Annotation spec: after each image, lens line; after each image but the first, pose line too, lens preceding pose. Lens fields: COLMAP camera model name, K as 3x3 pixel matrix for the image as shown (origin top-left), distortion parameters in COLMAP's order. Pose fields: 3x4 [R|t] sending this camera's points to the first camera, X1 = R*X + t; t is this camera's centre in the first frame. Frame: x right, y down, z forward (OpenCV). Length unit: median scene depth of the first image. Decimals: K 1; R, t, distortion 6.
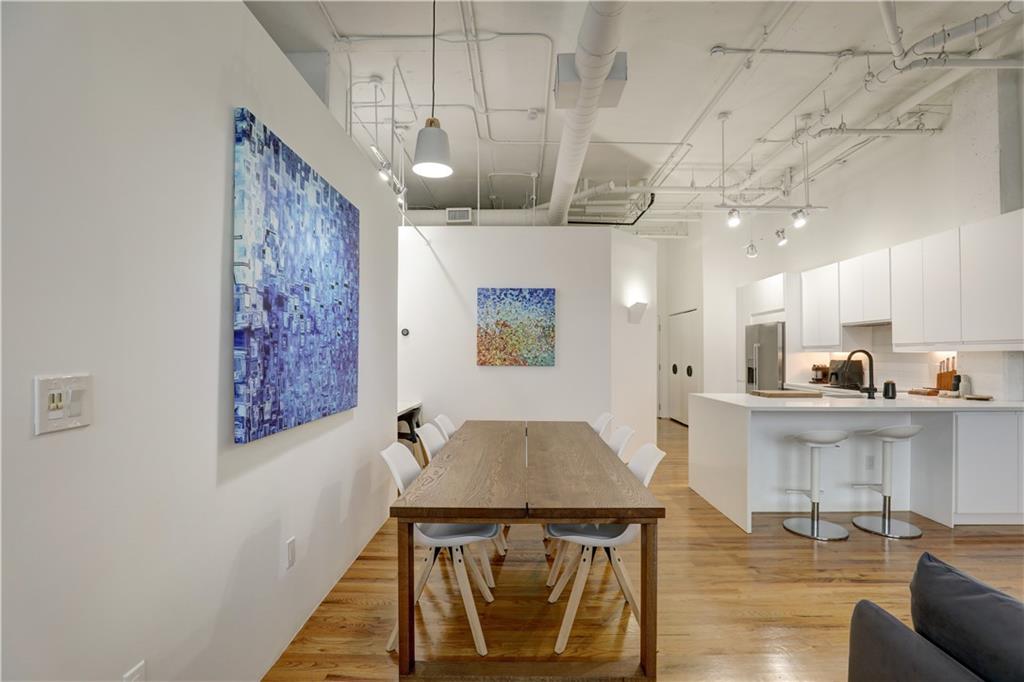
lens RADIAL K [[472.9, 0, 517.6], [0, 472.9, 347.1], [0, 0, 1]] dist [-0.031701, 0.006325]
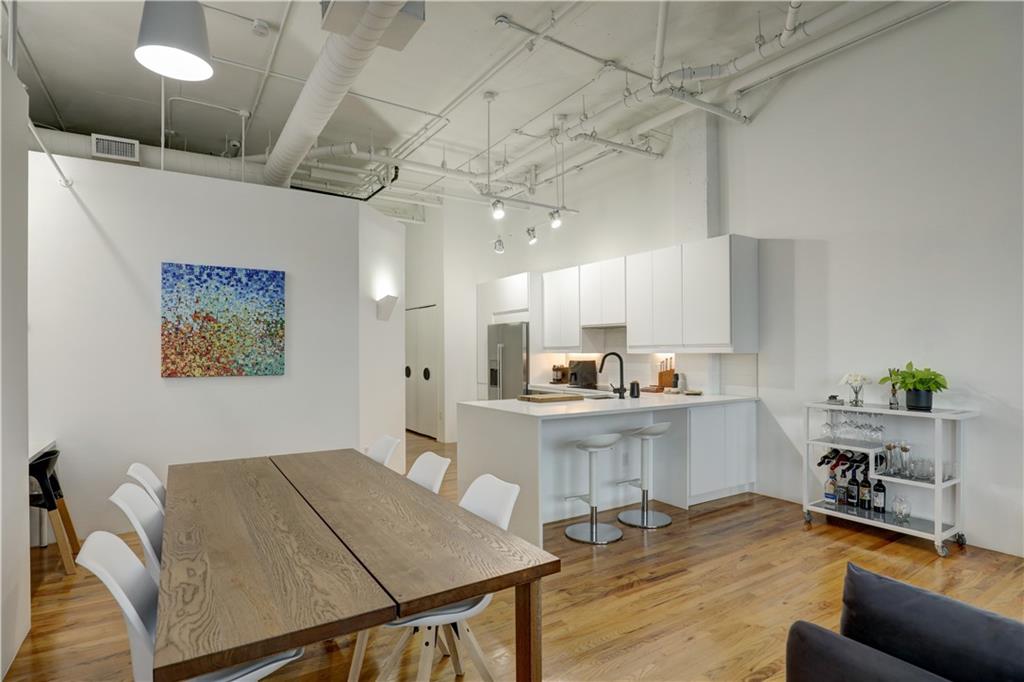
lens RADIAL K [[538.3, 0, 522.8], [0, 538.3, 347.8], [0, 0, 1]] dist [-0.026177, 0.004927]
pose [[0.830596, -0.002942, 0.556868, -0.088500], [-0.001376, 0.999972, 0.007335, -0.010859], [-0.556874, -0.006858, 0.830568, 0.092154]]
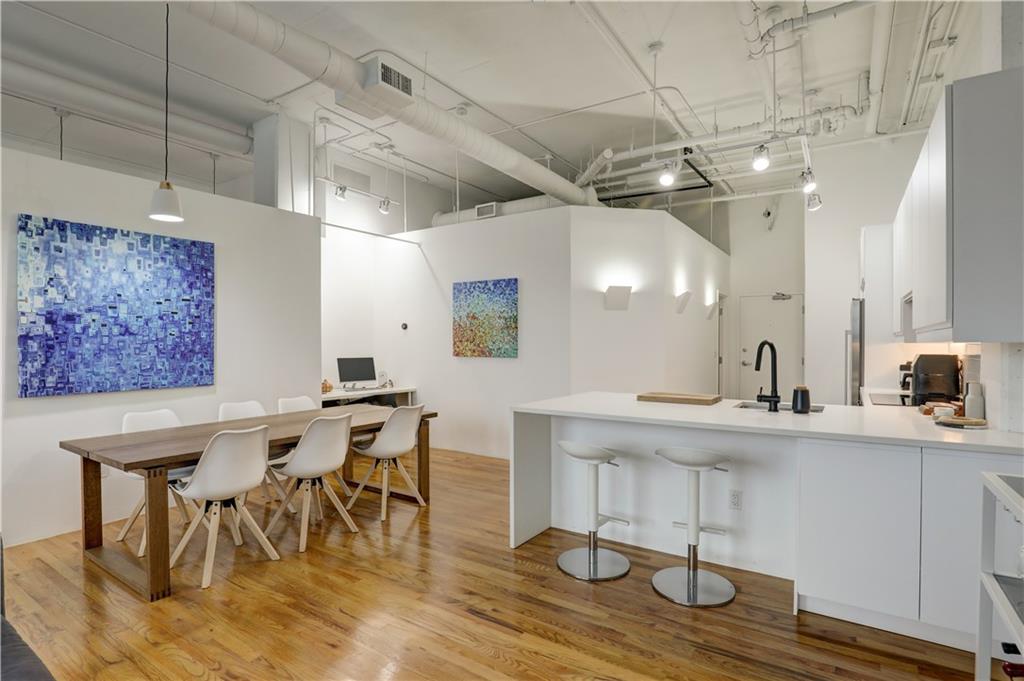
lens RADIAL K [[494.4, 0, 512.0], [0, 494.4, 349.2], [0, 0, 1]] dist [-0.030417, 0.004027]
pose [[0.841864, 0.003552, -0.539677, 0.686141], [0.011750, 0.999621, 0.024908, -0.003366], [0.539561, -0.027311, 0.841503, 0.150328]]
